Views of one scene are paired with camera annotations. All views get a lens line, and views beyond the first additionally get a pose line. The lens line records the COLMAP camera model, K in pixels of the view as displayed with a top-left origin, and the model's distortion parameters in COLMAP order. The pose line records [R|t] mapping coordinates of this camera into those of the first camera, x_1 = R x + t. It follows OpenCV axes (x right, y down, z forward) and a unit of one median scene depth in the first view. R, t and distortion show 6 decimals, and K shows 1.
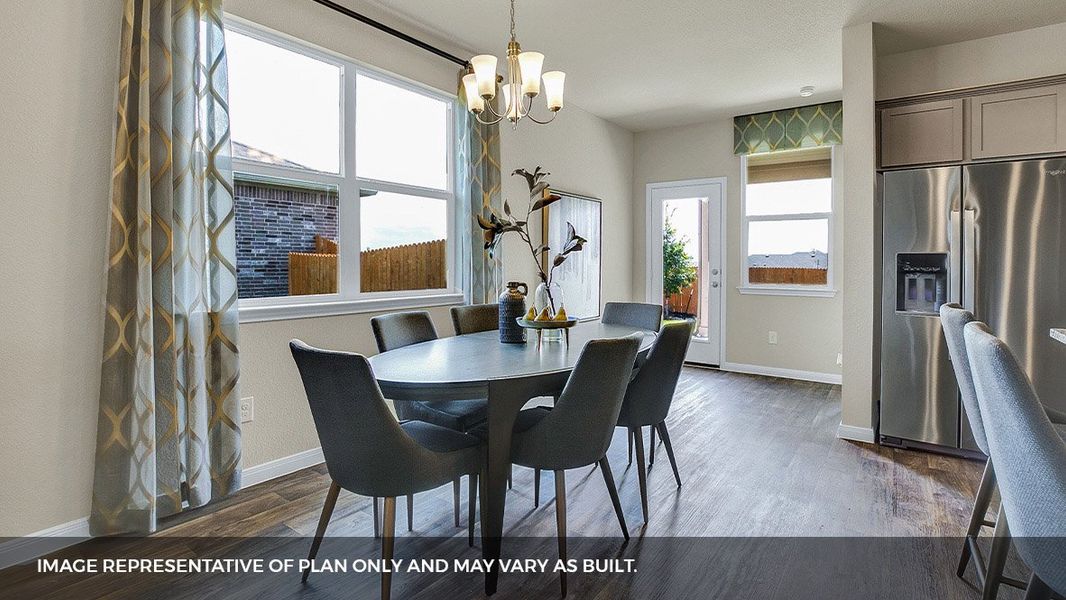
lens RADIAL K [[509.4, 0, 536.6], [0, 509.4, 269.0], [0, 0, 1]] dist [-0.036773, 0.010805]
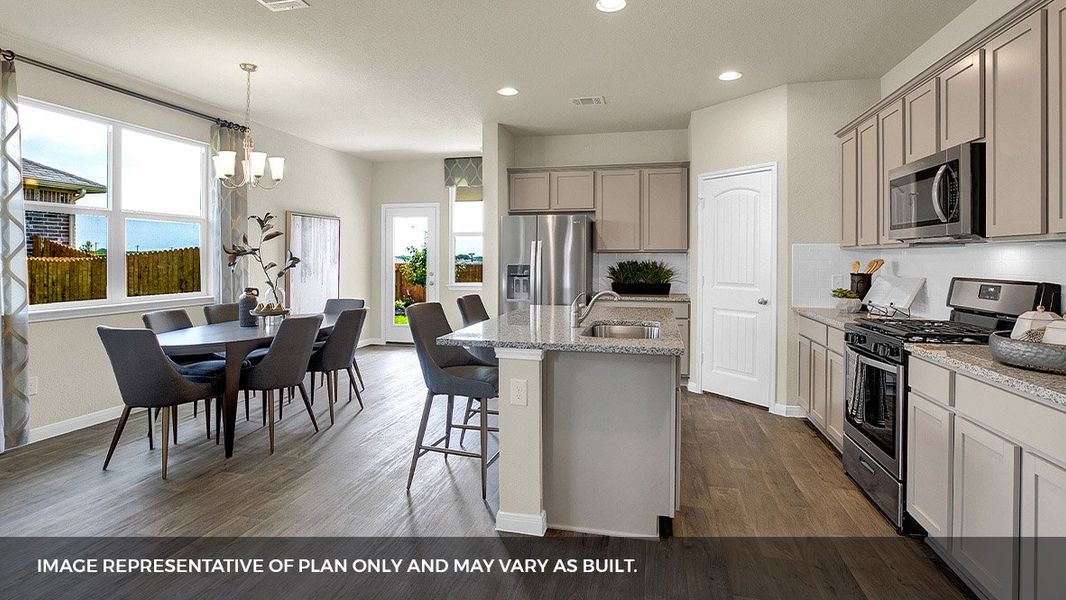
lens RADIAL K [[509.4, 0, 527.8], [0, 509.4, 258.4], [0, 0, 1]] dist [-0.036773, 0.010805]
pose [[0.920532, -0.002772, 0.390658, 0.124520], [0.006117, 0.999955, -0.007318, -0.043700], [-0.390620, 0.009126, 0.920507, -0.689194]]
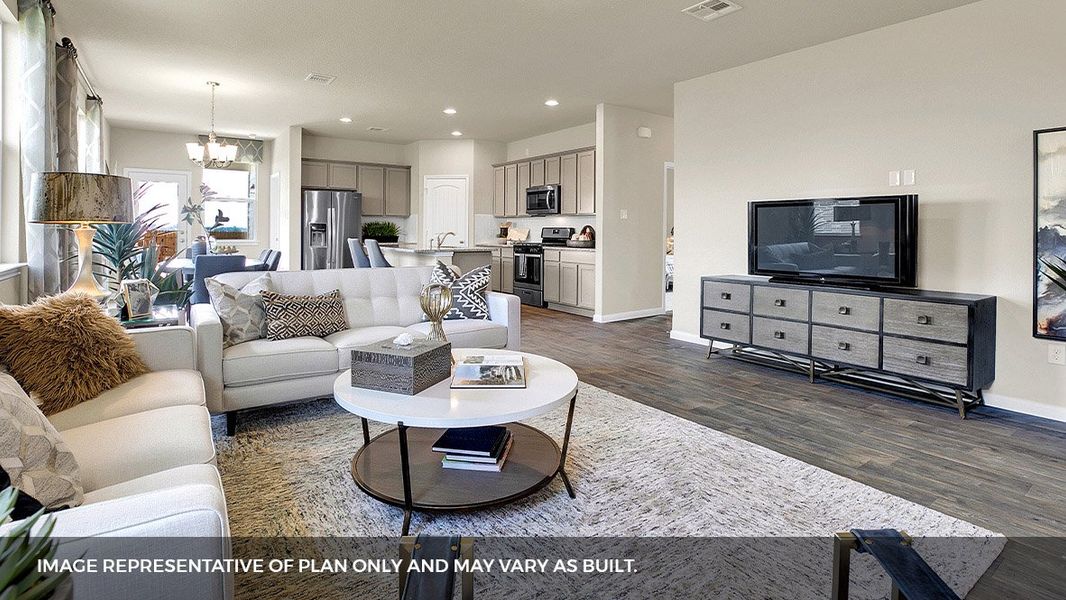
lens RADIAL K [[509.4, 0, 536.5], [0, 509.4, 238.7], [0, 0, 1]] dist [-0.036773, 0.010805]
pose [[0.303600, -0.016946, 0.952649, -1.556278], [0.003910, 0.999856, 0.016540, 0.009528], [-0.952792, -0.001297, 0.303622, -0.976763]]
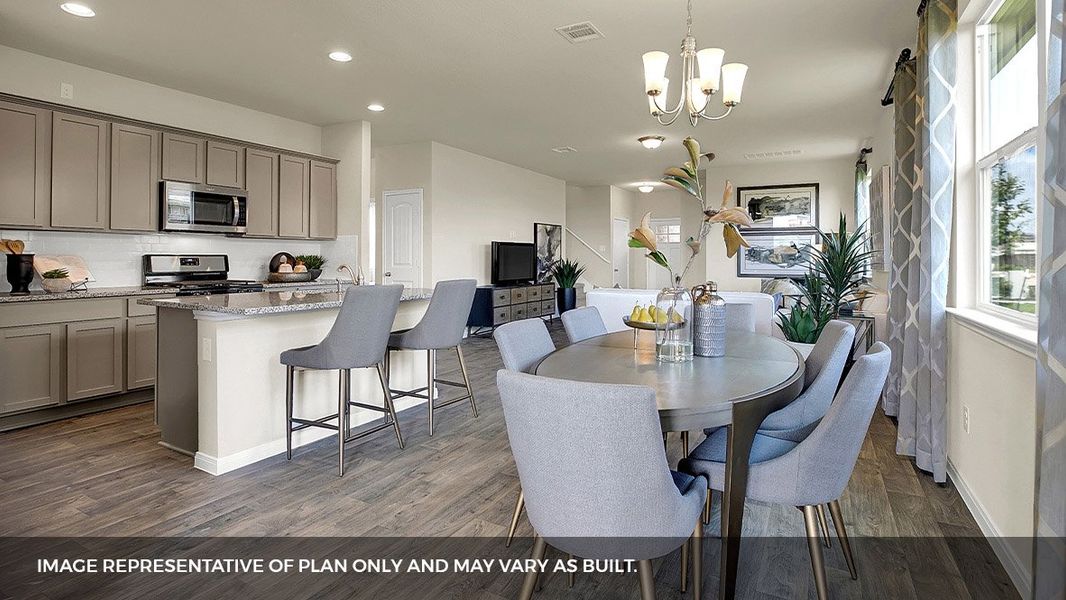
lens RADIAL K [[509.4, 0, 536.8], [0, 509.4, 259.2], [0, 0, 1]] dist [-0.036773, 0.010805]
pose [[-0.992126, -0.005396, -0.125124, 0.312547], [-0.007241, 0.999872, 0.014292, -0.024060], [0.125031, 0.015085, -0.992038, 1.648332]]
